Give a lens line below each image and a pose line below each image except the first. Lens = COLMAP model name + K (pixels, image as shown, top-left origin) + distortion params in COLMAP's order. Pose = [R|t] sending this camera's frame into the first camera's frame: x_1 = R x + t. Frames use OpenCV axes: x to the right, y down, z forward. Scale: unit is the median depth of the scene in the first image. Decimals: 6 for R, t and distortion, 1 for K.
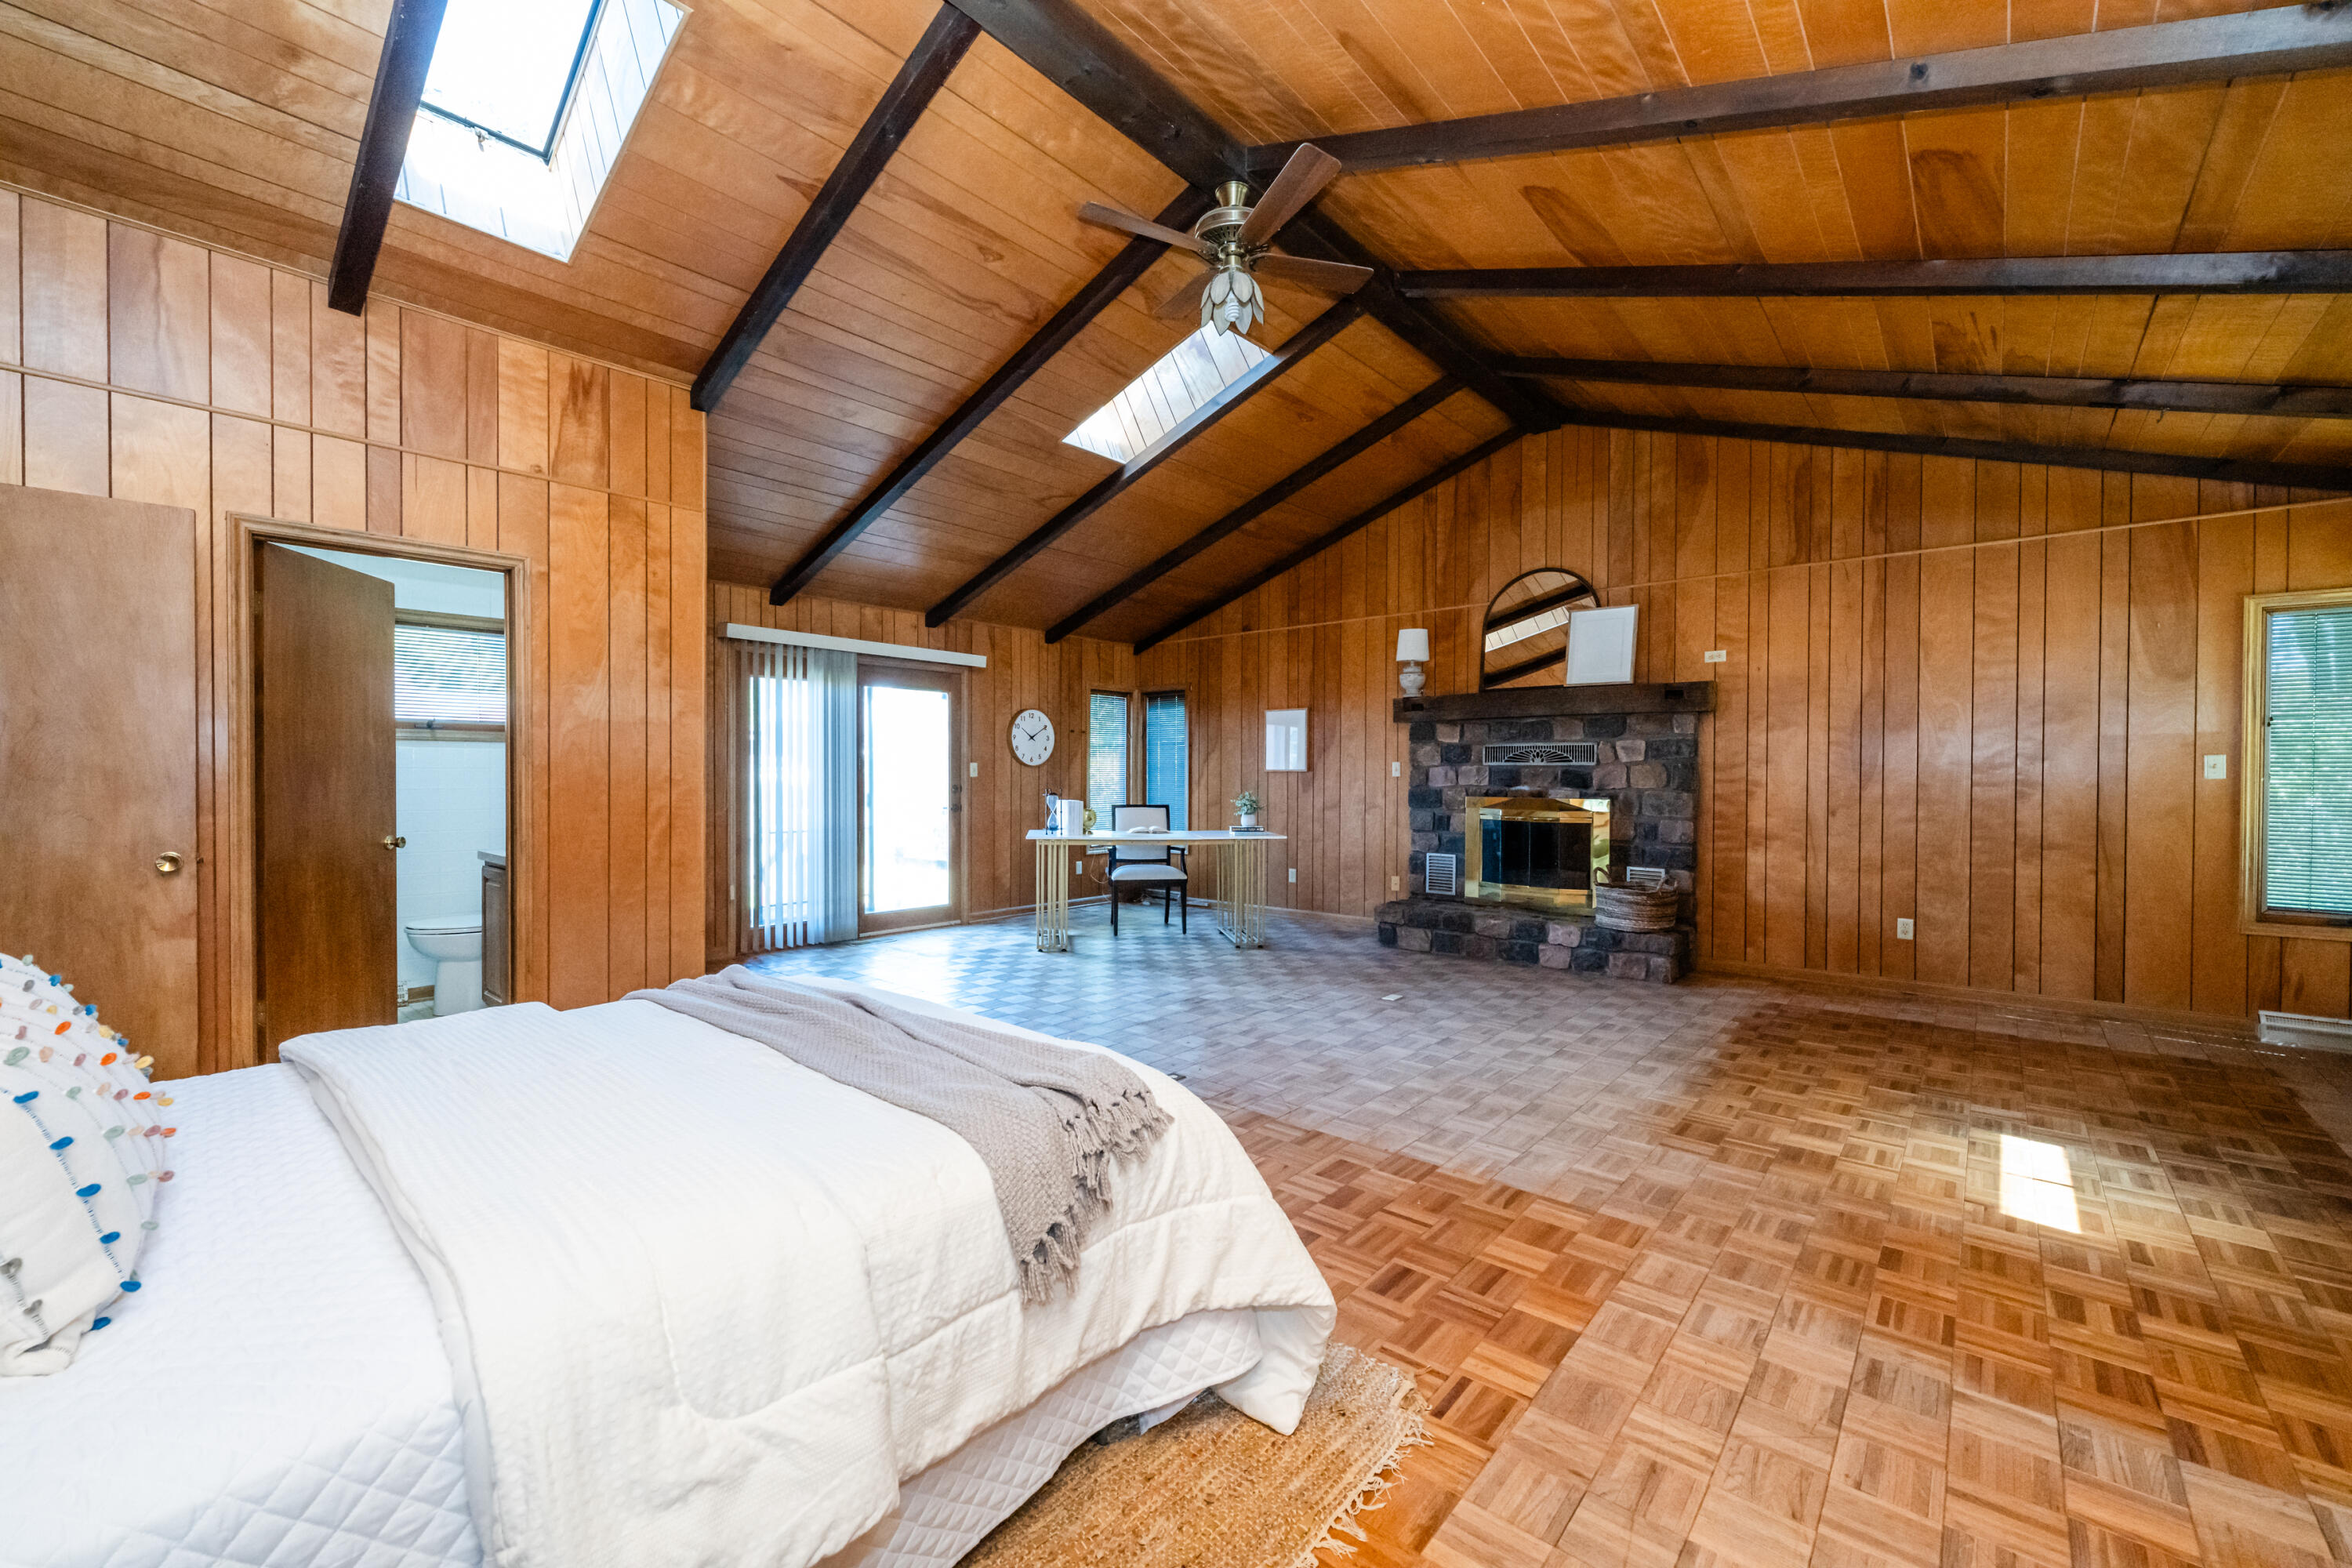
lens RADIAL K [[934.7, 0, 1170.4], [0, 934.7, 784.6], [0, 0, 1]] dist [-0.004232, 0.000041]
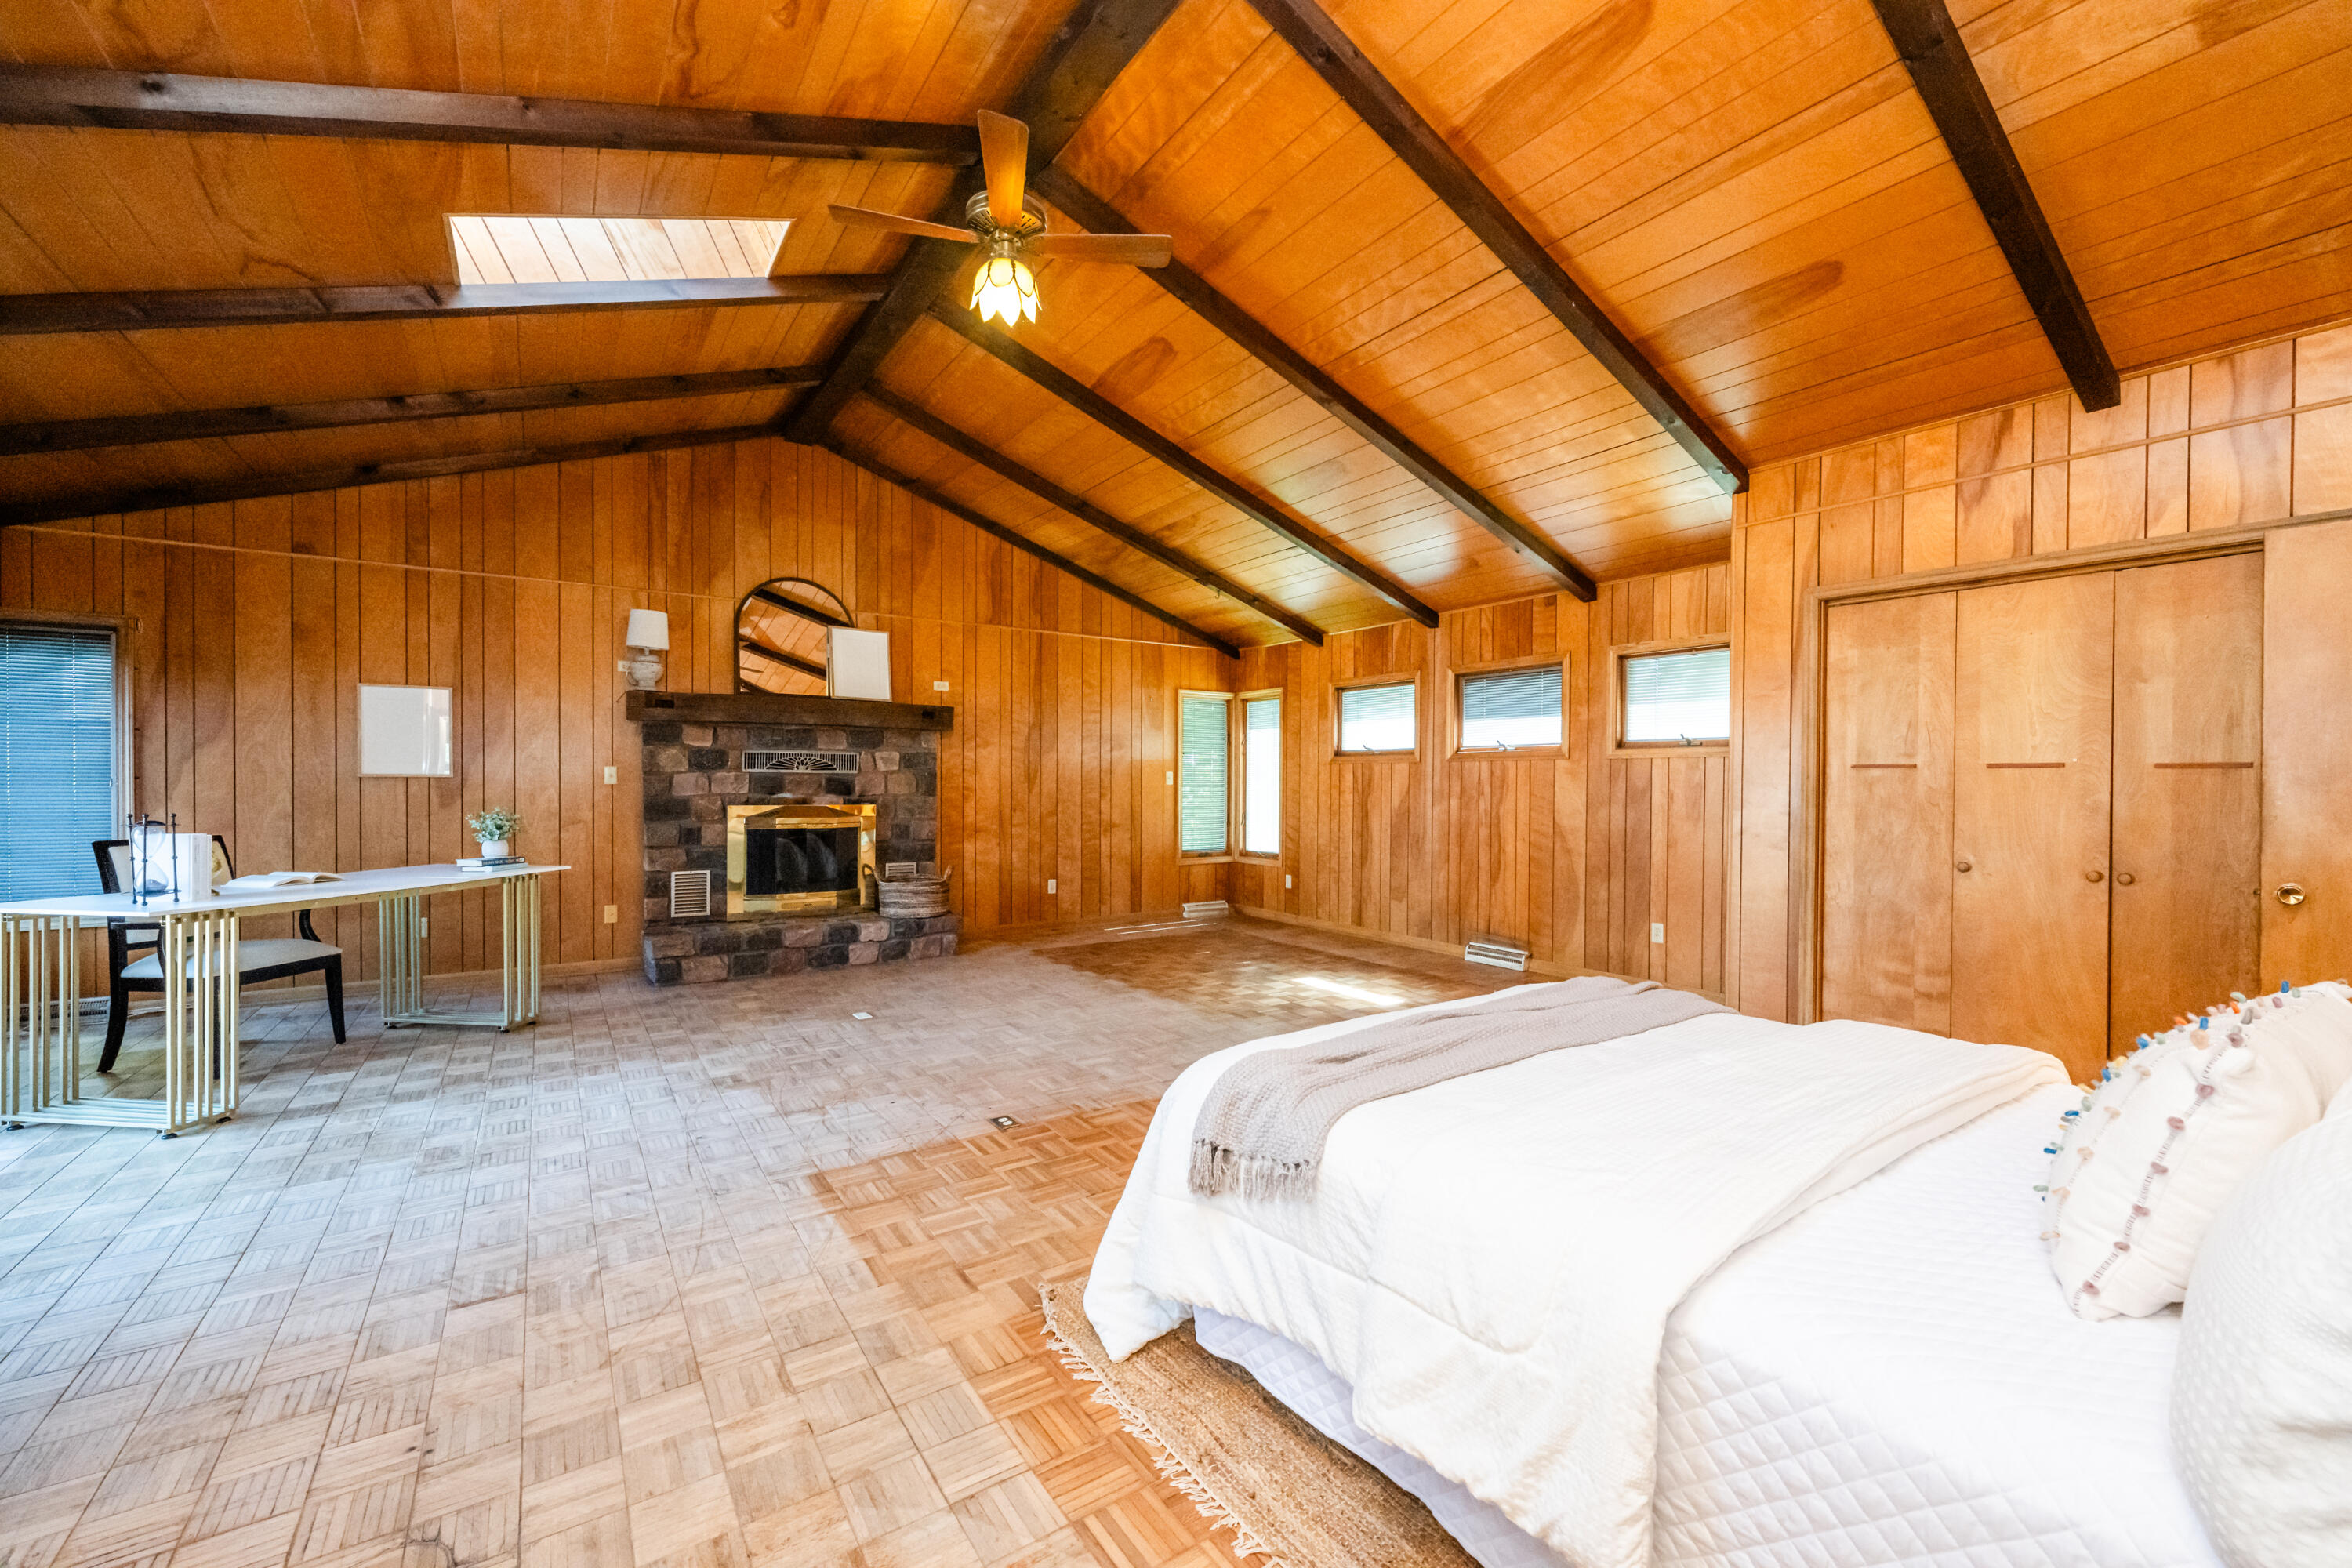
lens RADIAL K [[934.7, 0, 1183.3], [0, 934.7, 788.9], [0, 0, 1]] dist [-0.004232, 0.000041]
pose [[0.254923, -0.010910, 0.966900, -0.547576], [0.004809, 0.999938, 0.010015, -0.012996], [-0.966949, 0.002097, 0.254960, 0.391666]]
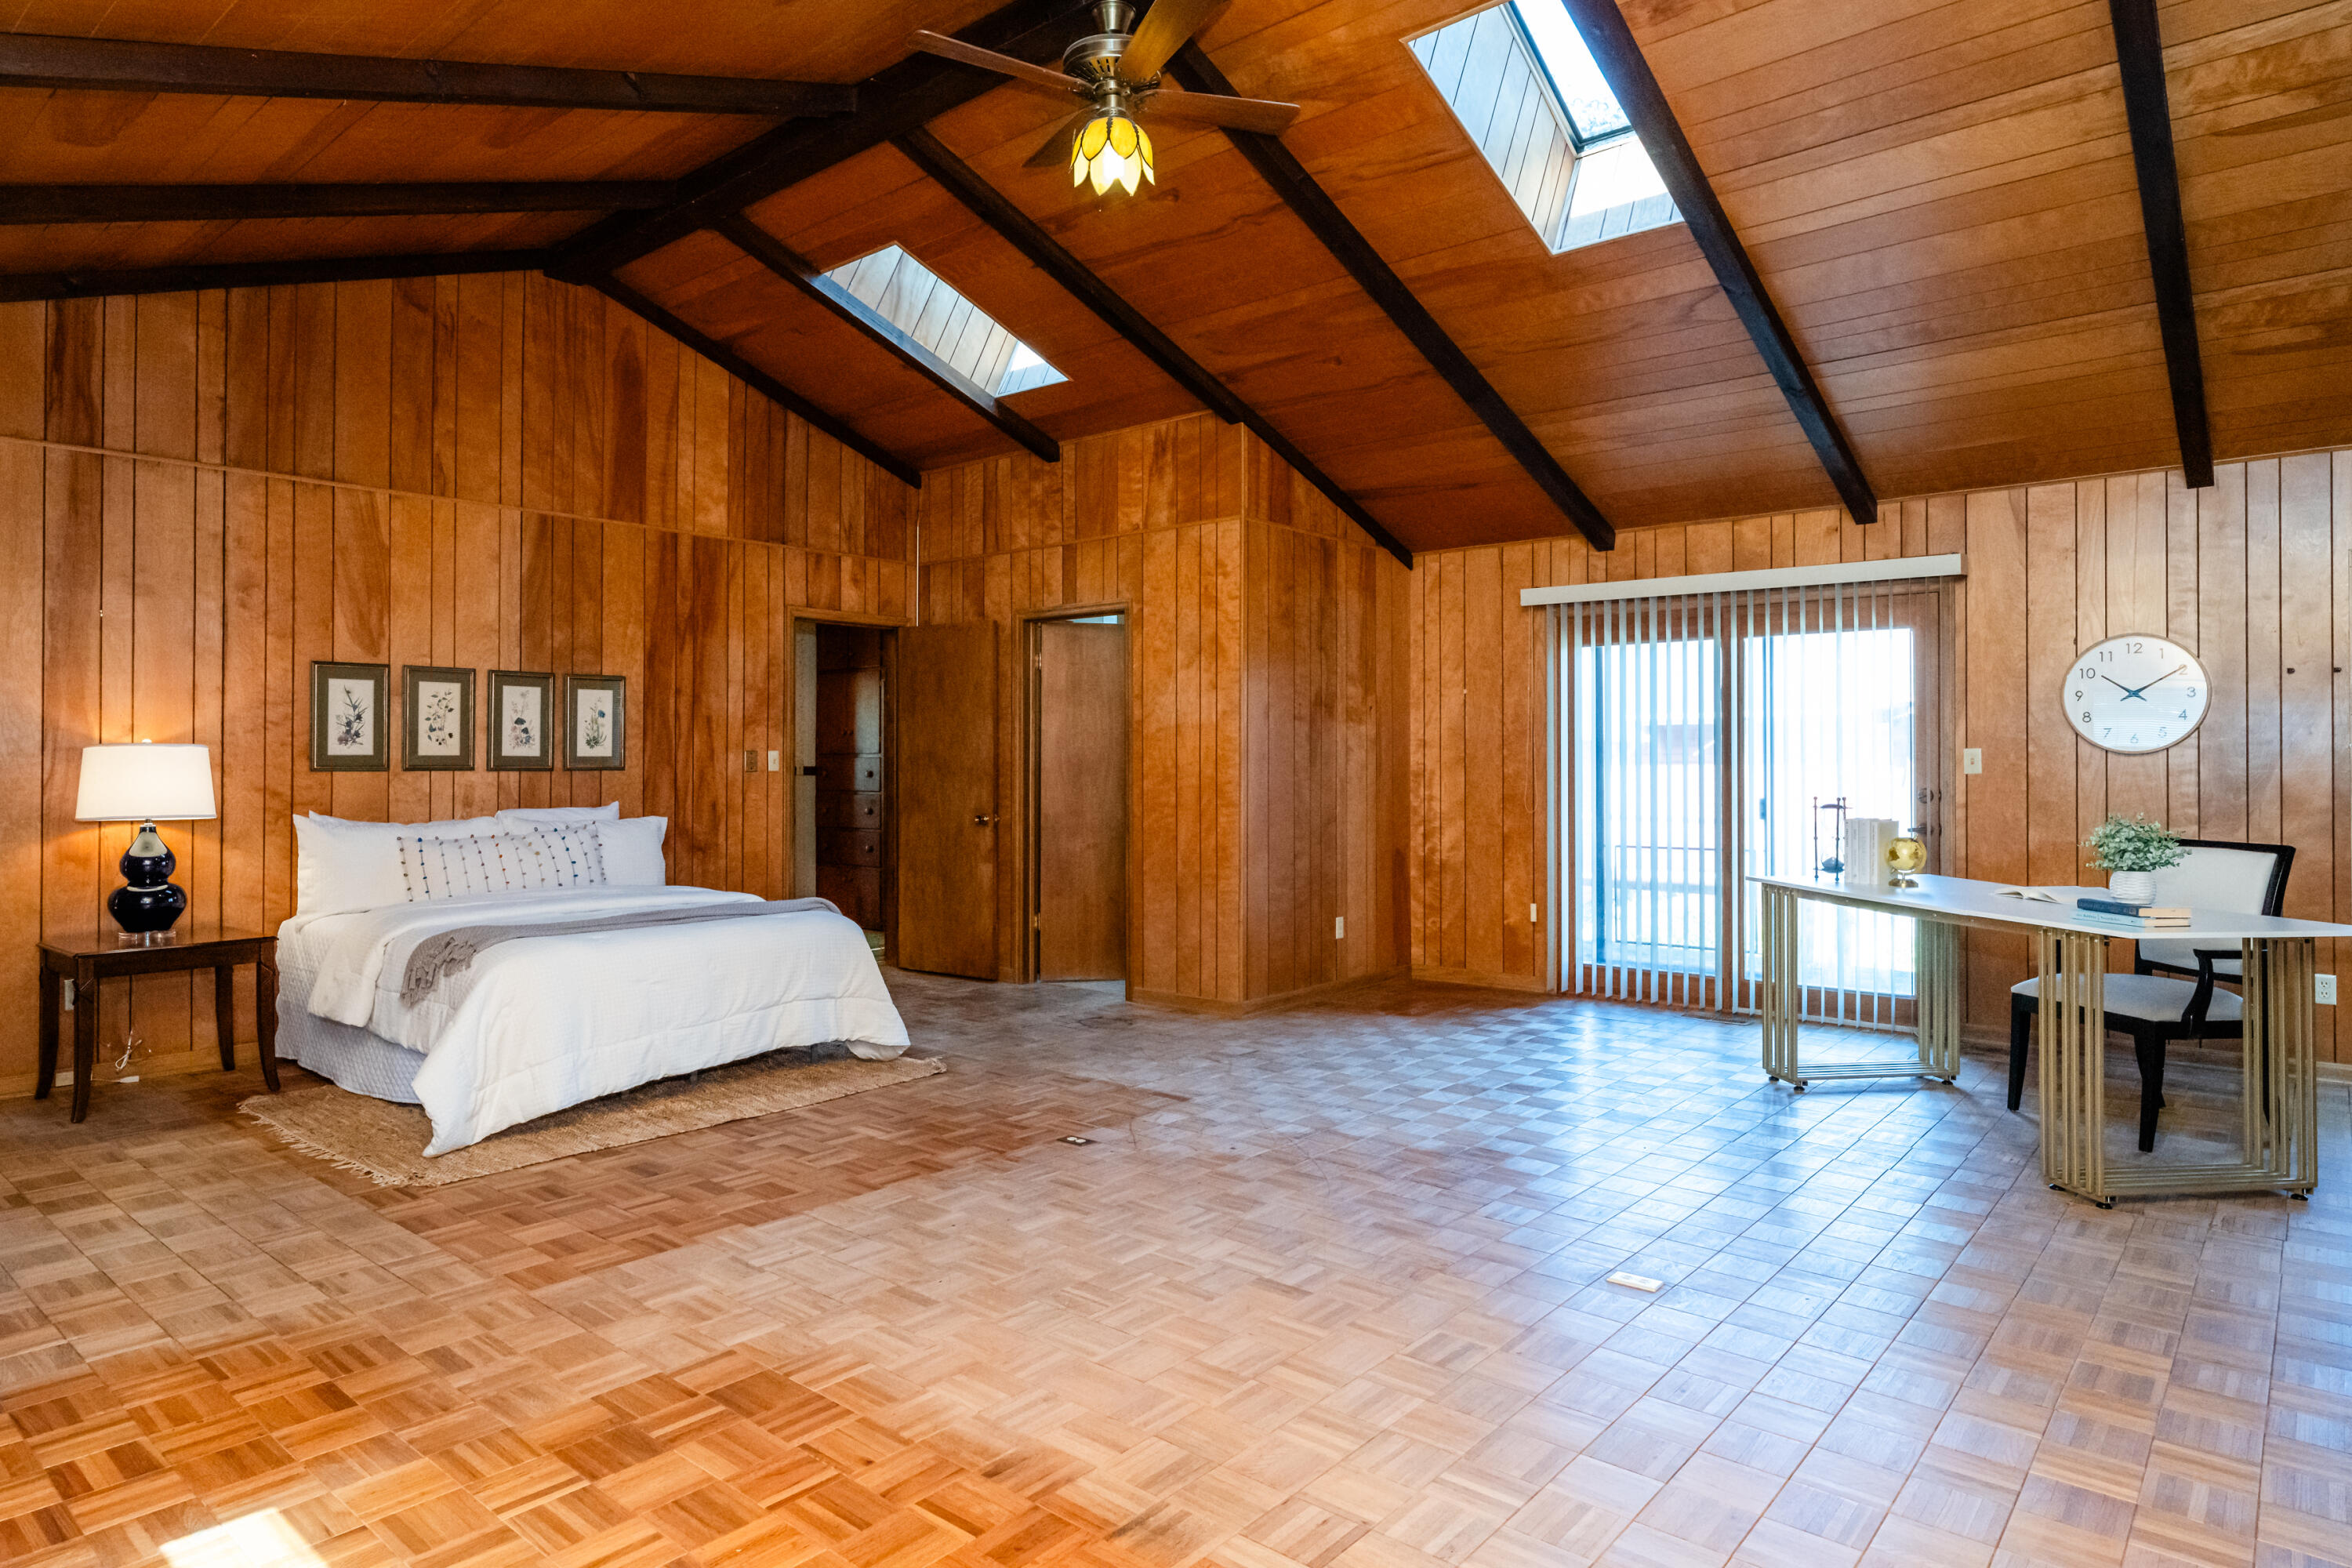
lens RADIAL K [[1370.2, 0, 1155.6], [0, 1370.2, 760.1], [0, 0, 1]] dist [-0.007103, 0.000648]
pose [[0.013315, -0.004193, -0.999903, 0.797040], [-0.011694, 0.999922, -0.004349, -0.011622], [0.999843, 0.011751, 0.013265, 0.688877]]
